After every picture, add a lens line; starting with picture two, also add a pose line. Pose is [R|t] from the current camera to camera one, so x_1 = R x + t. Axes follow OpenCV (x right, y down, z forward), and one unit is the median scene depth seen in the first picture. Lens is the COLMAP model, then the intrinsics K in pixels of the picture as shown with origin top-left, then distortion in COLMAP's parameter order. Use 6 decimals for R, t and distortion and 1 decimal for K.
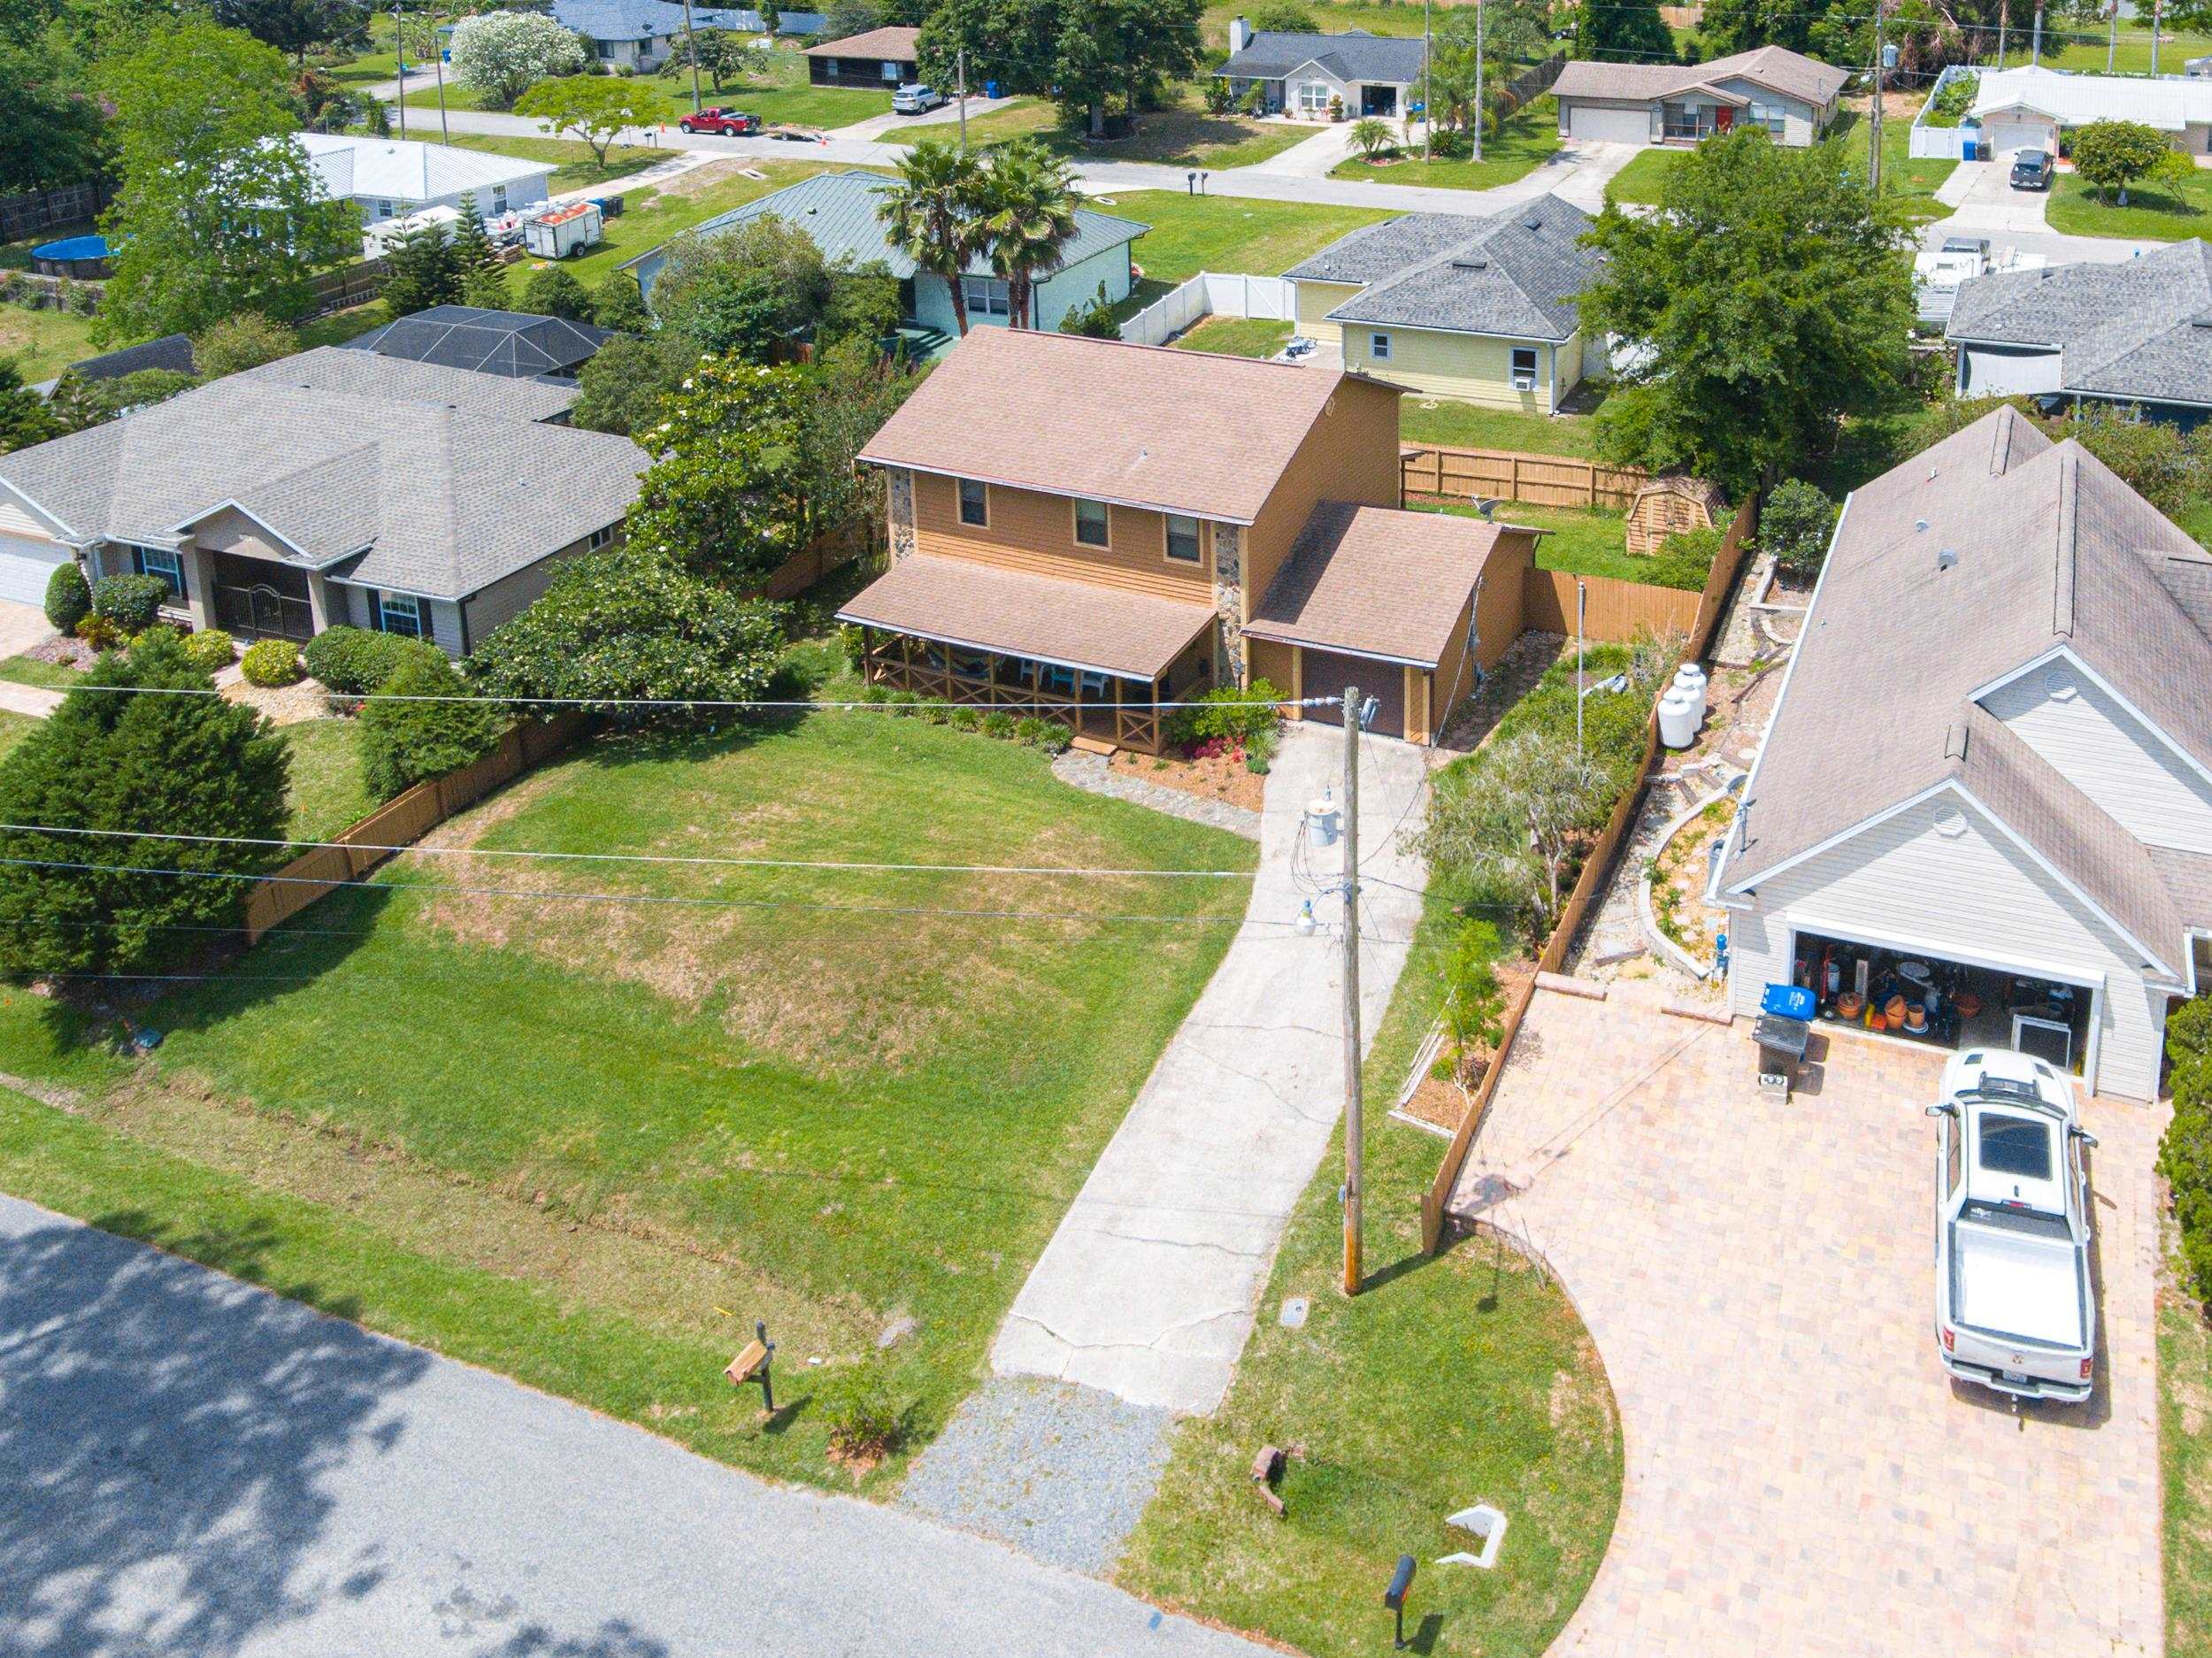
lens RADIAL K [[1585.5, 0, 1106.0], [0, 1585.5, 829.0], [0, 0, 1]] dist [-0.006539, 0.001392]
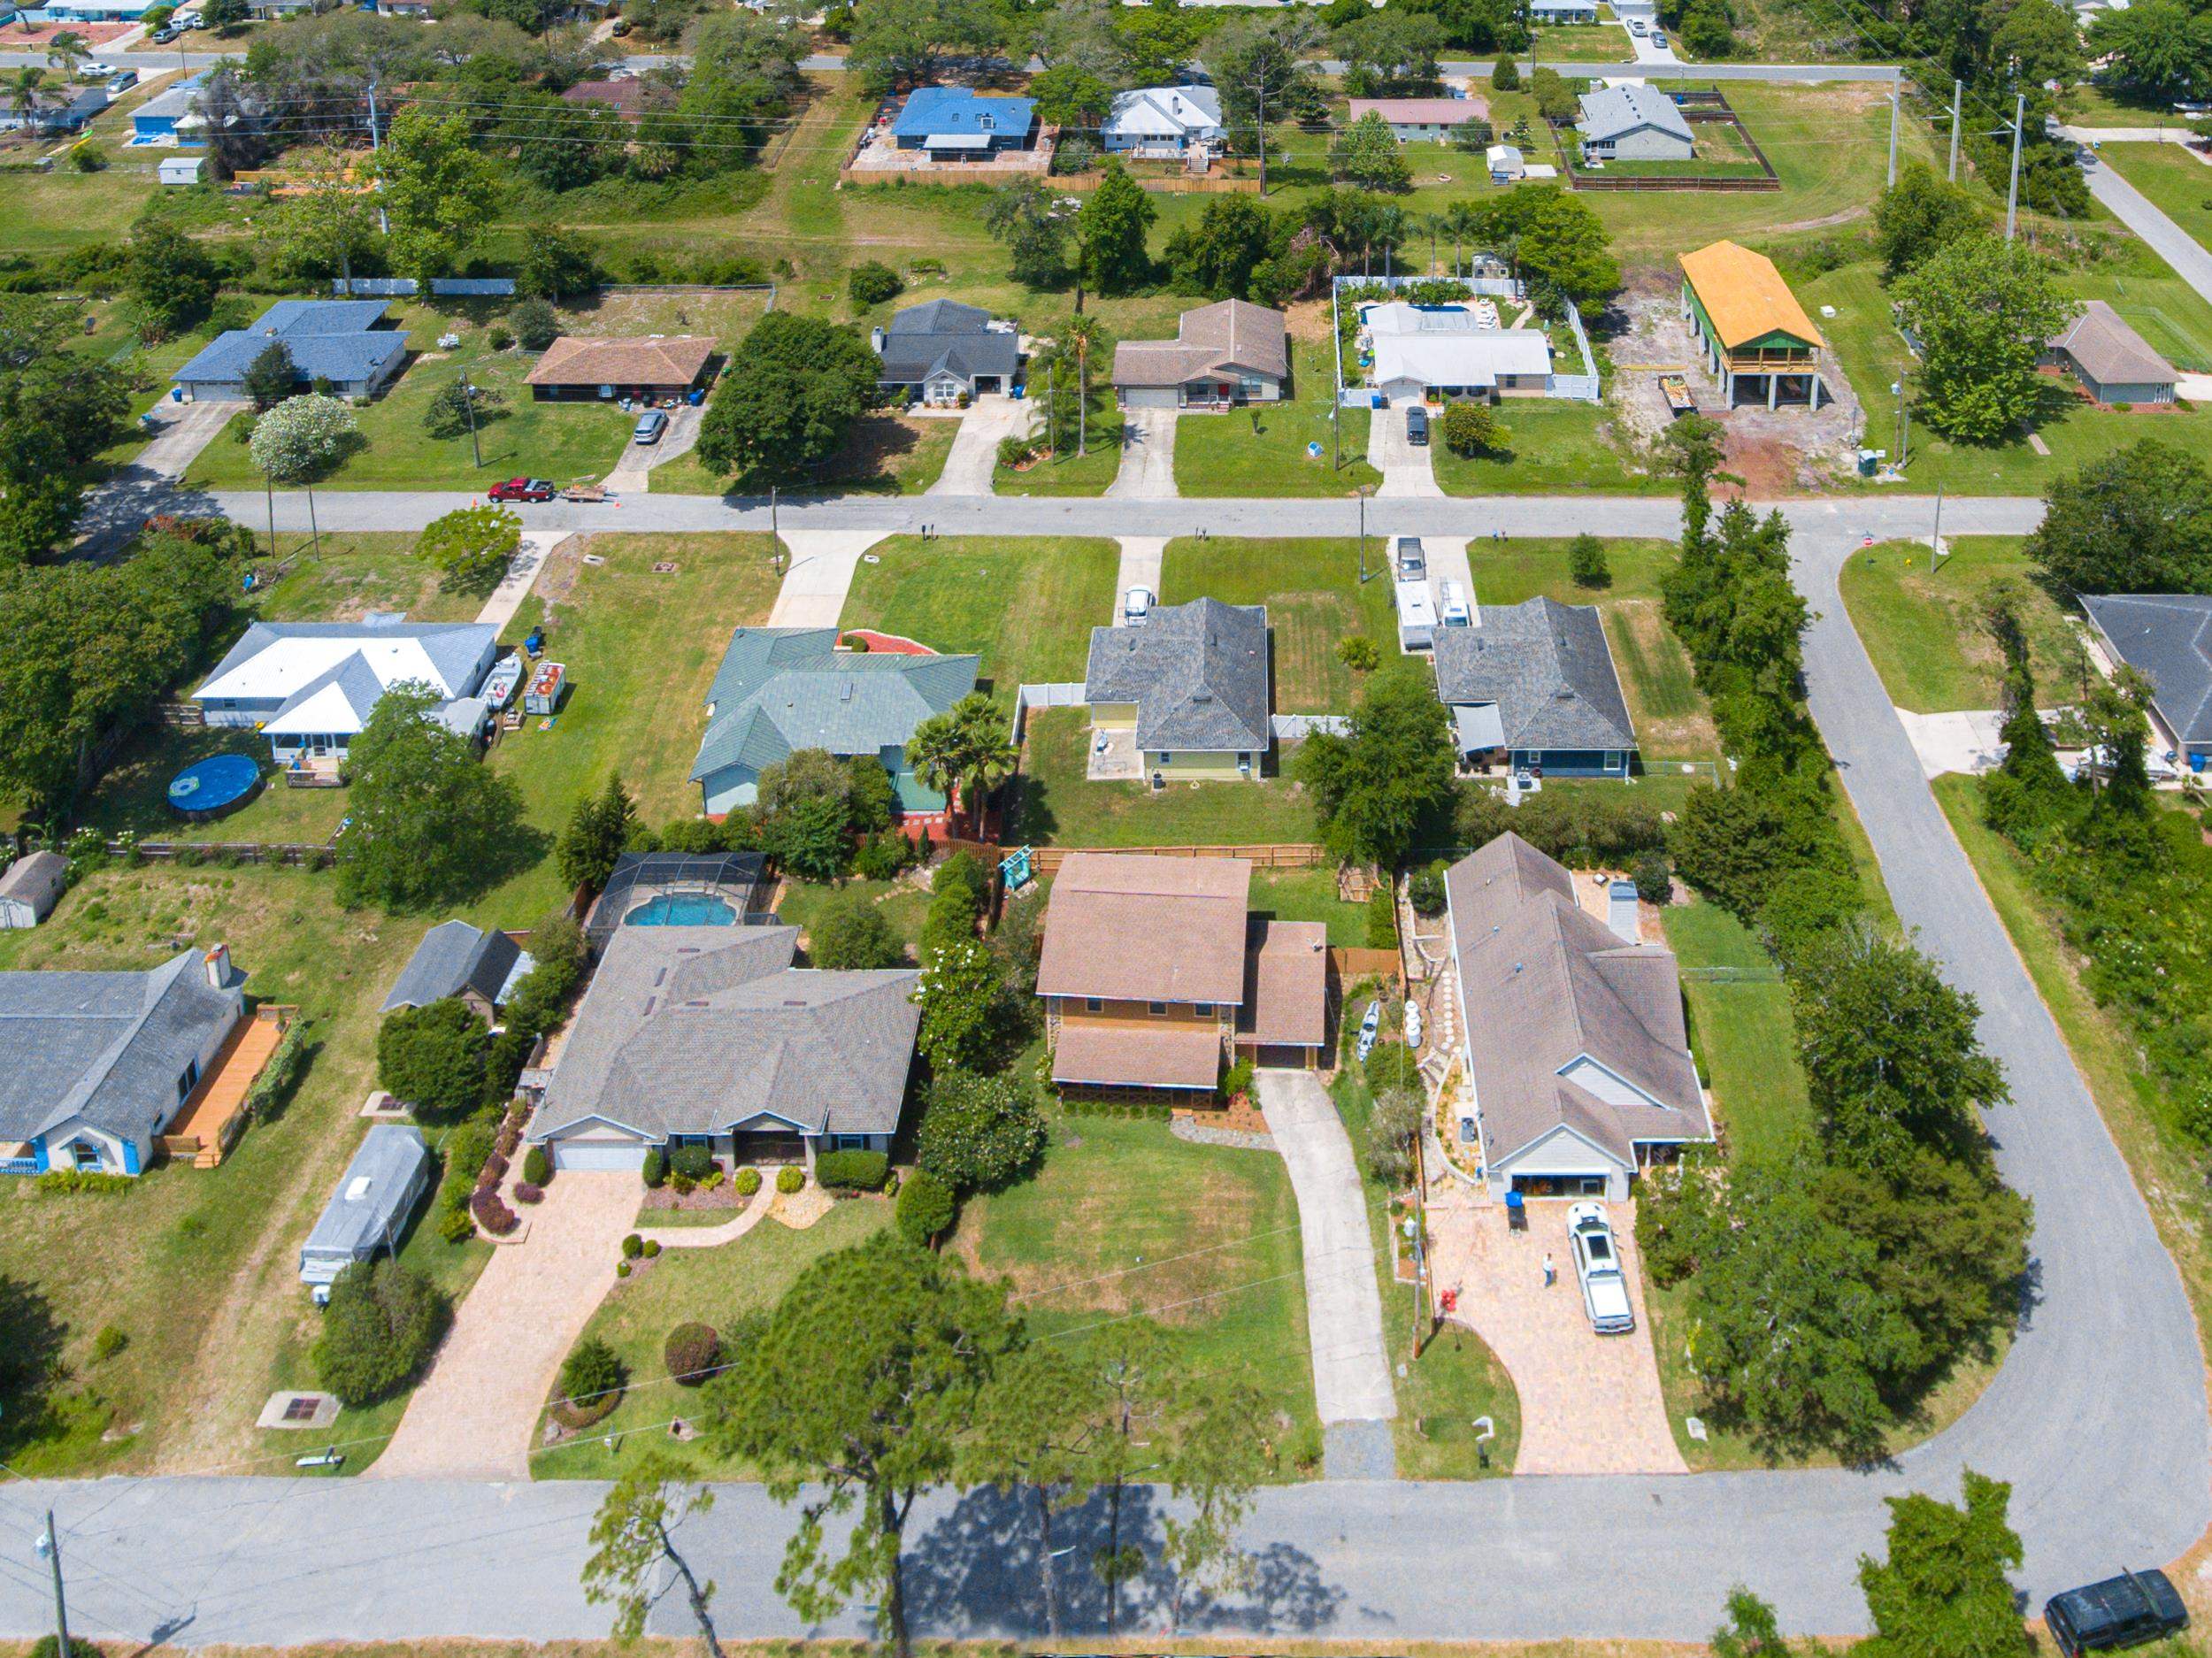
lens RADIAL K [[1585.5, 0, 1106.0], [0, 1585.5, 829.0], [0, 0, 1]] dist [-0.006539, 0.001392]
pose [[0.918809, -0.197787, 0.341569, -0.747543], [0.154240, 0.976497, 0.150543, -0.754161], [-0.363317, -0.085636, 0.927722, -0.899764]]
